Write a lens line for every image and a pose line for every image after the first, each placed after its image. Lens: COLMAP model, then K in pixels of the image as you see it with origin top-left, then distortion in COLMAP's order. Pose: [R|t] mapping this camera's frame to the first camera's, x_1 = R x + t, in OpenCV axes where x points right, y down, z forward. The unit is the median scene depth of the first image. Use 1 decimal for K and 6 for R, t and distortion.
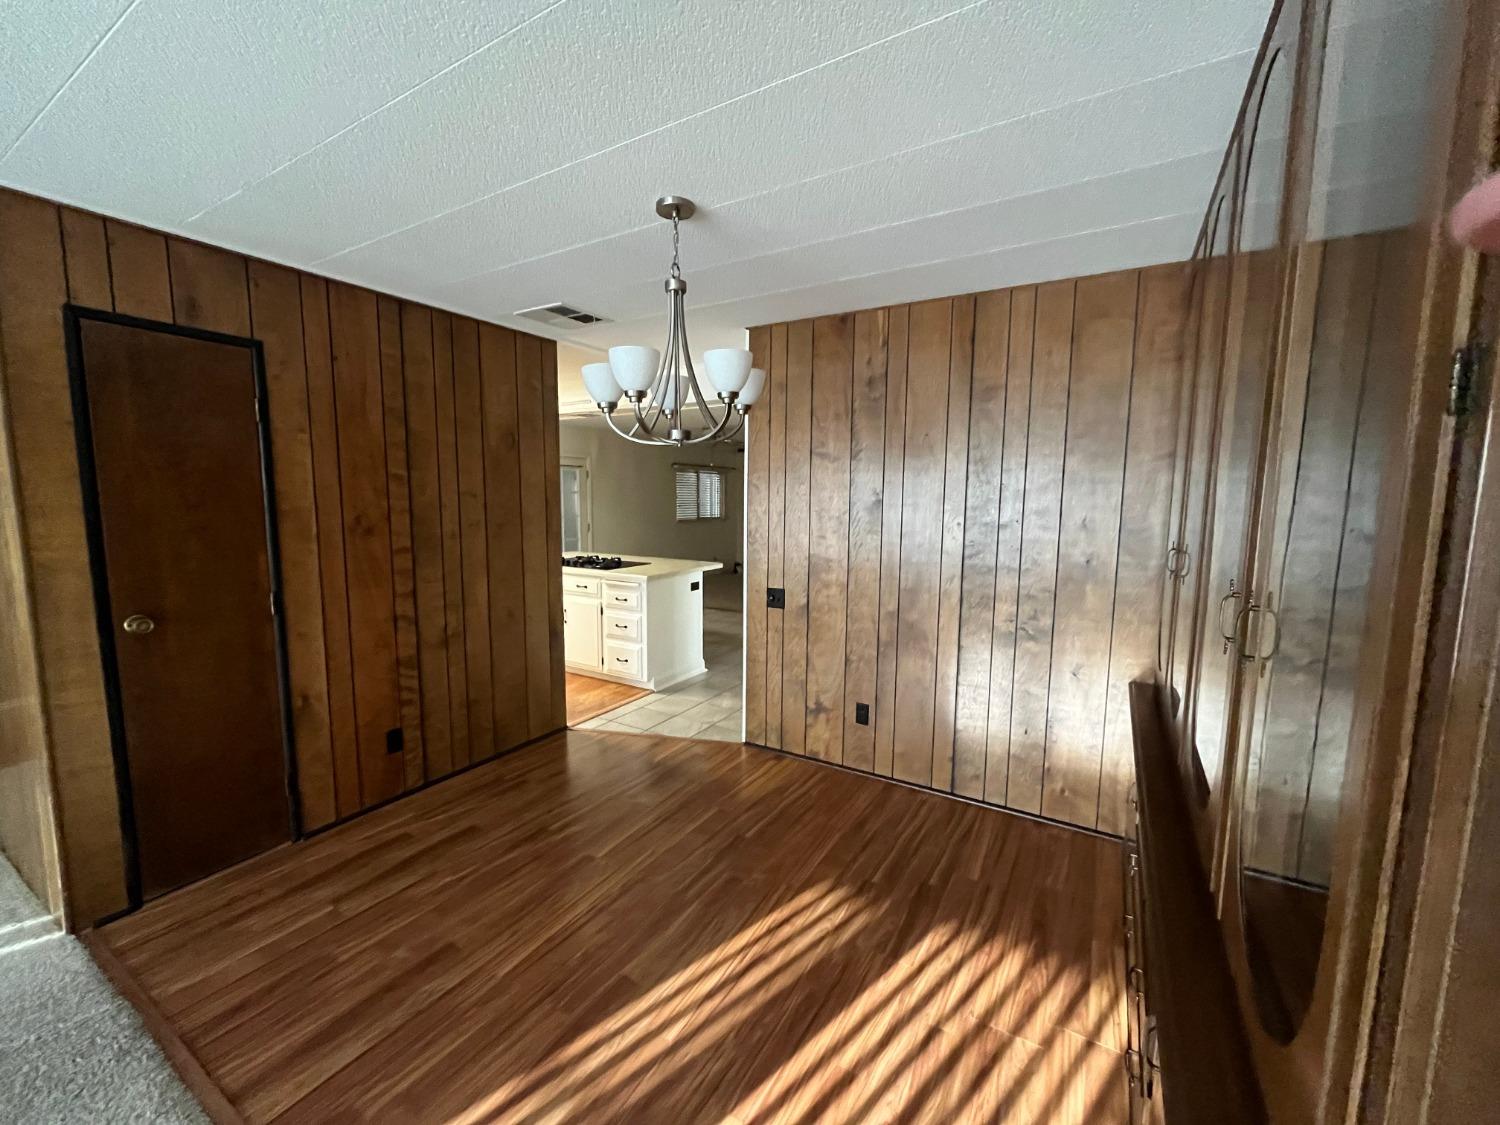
lens RADIAL K [[604.7, 0, 751.6], [0, 604.7, 563.2], [0, 0, 1]] dist [-0.002558, 0.000342]
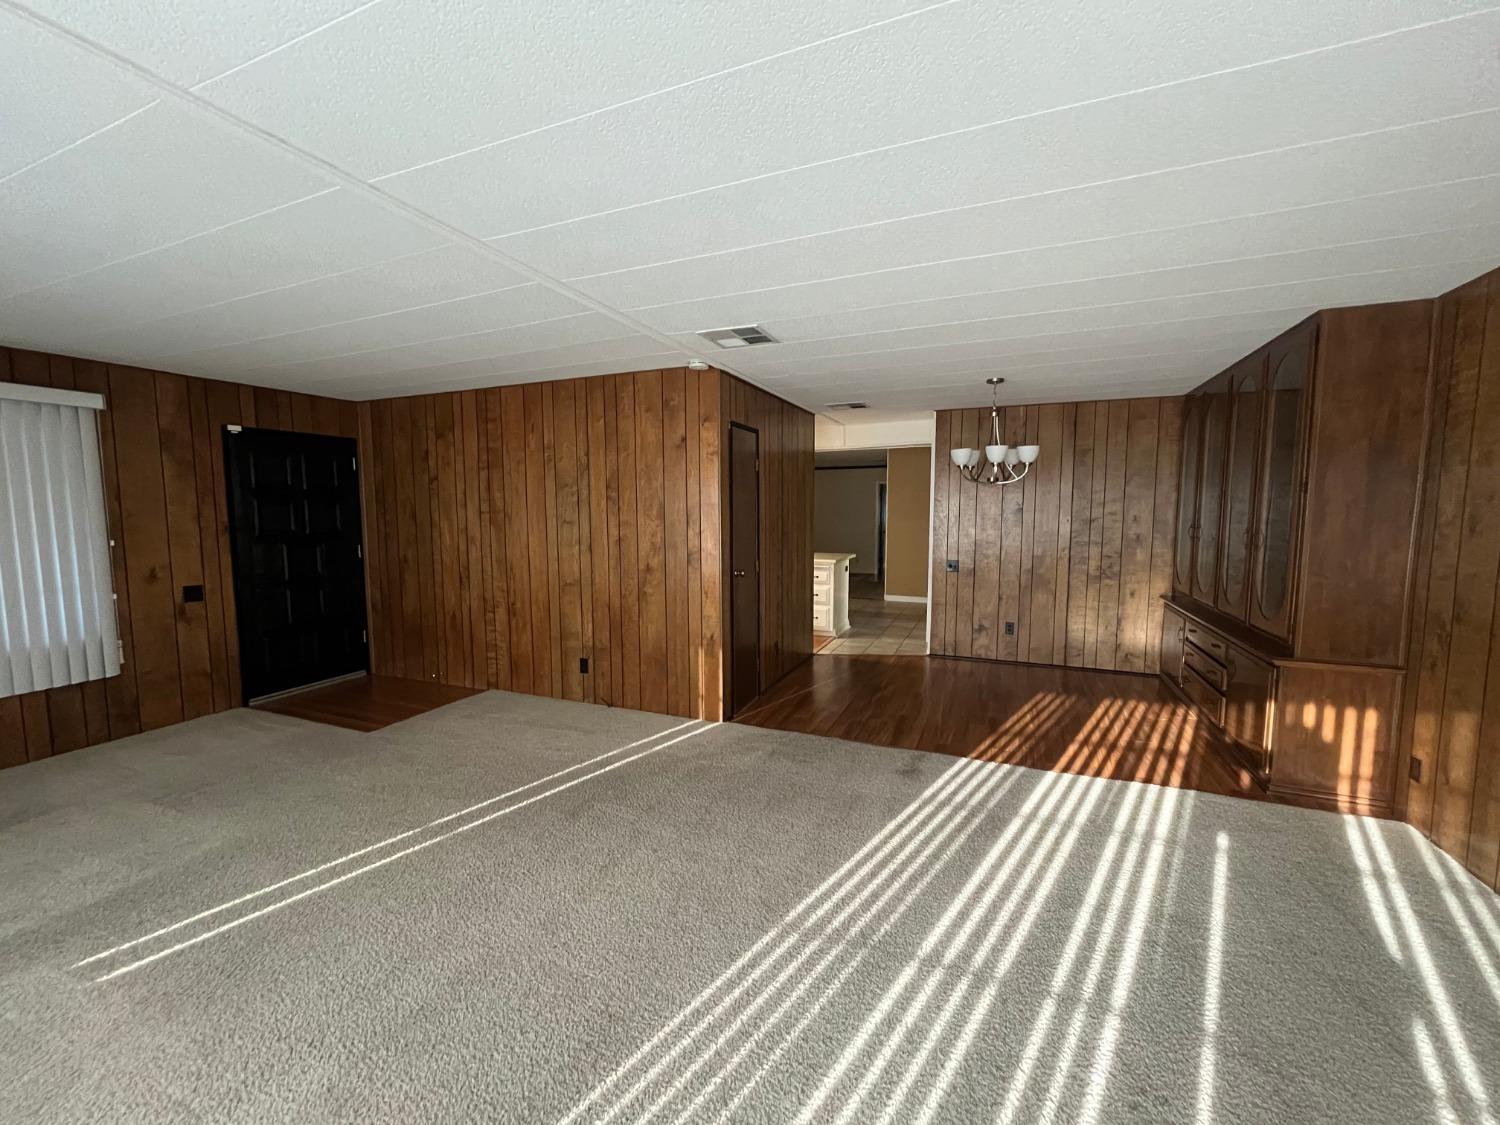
lens RADIAL K [[604.7, 0, 751.6], [0, 604.7, 563.2], [0, 0, 1]] dist [-0.002558, 0.000342]
pose [[0.990213, -0.024965, 0.137316, -1.019061], [0.027656, 0.999460, -0.017729, 0.086244], [-0.136799, 0.021353, 0.990369, -0.834376]]
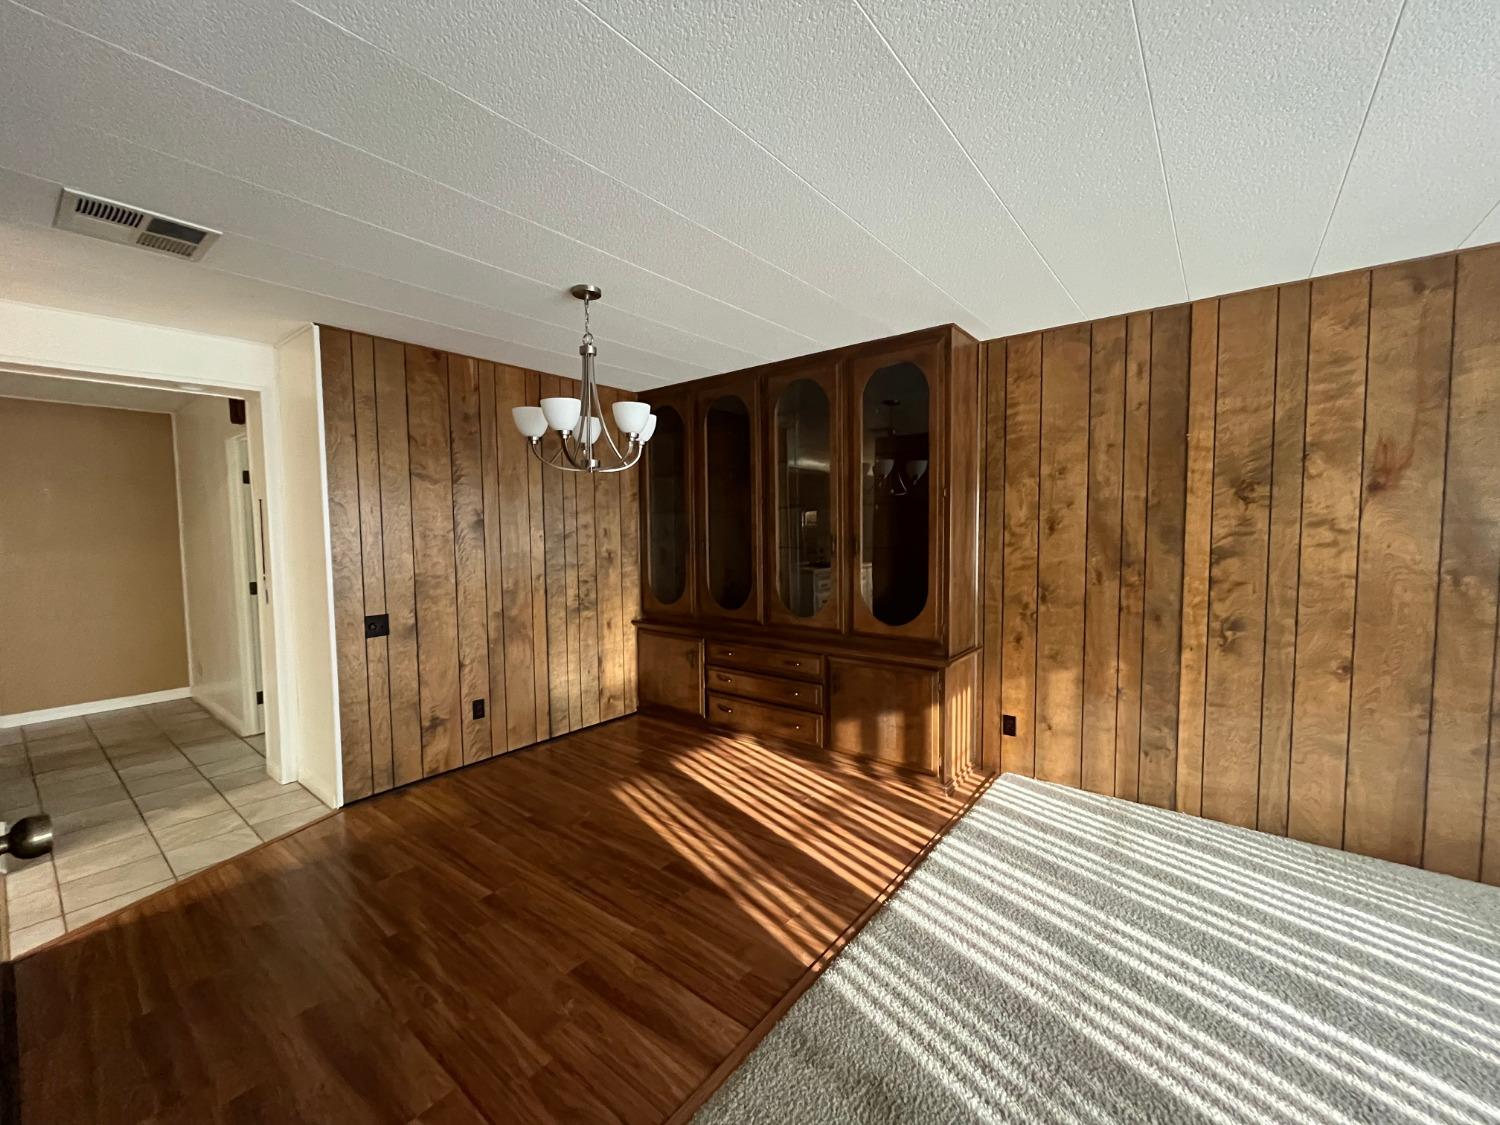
lens RADIAL K [[604.7, 0, 751.6], [0, 604.7, 563.2], [0, 0, 1]] dist [-0.002558, 0.000342]
pose [[0.134870, -0.072470, 0.988210, -1.056518], [0.122472, 0.990894, 0.055952, -0.025541], [-0.983265, 0.113482, 0.142517, 0.391609]]
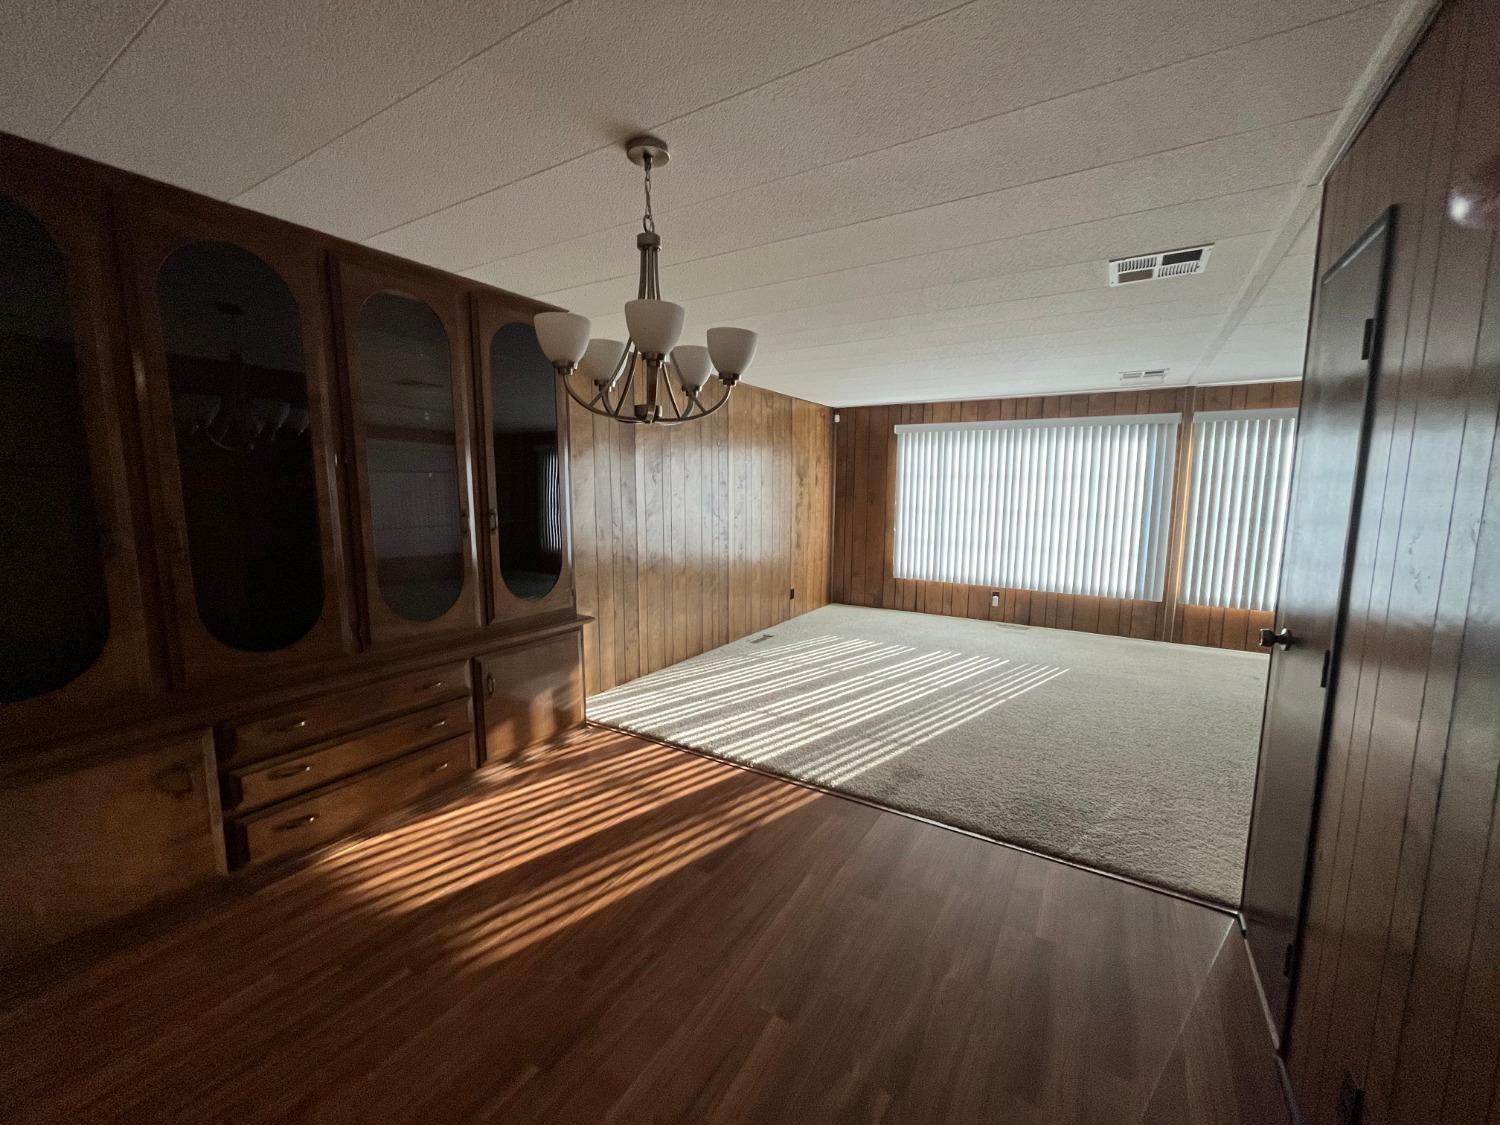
lens RADIAL K [[604.7, 0, 751.6], [0, 604.7, 563.2], [0, 0, 1]] dist [-0.002558, 0.000342]
pose [[-0.999748, -0.015632, 0.016095, -0.222307], [-0.011452, 0.972385, 0.233102, -0.156348], [-0.019294, 0.232859, -0.972319, 1.477734]]
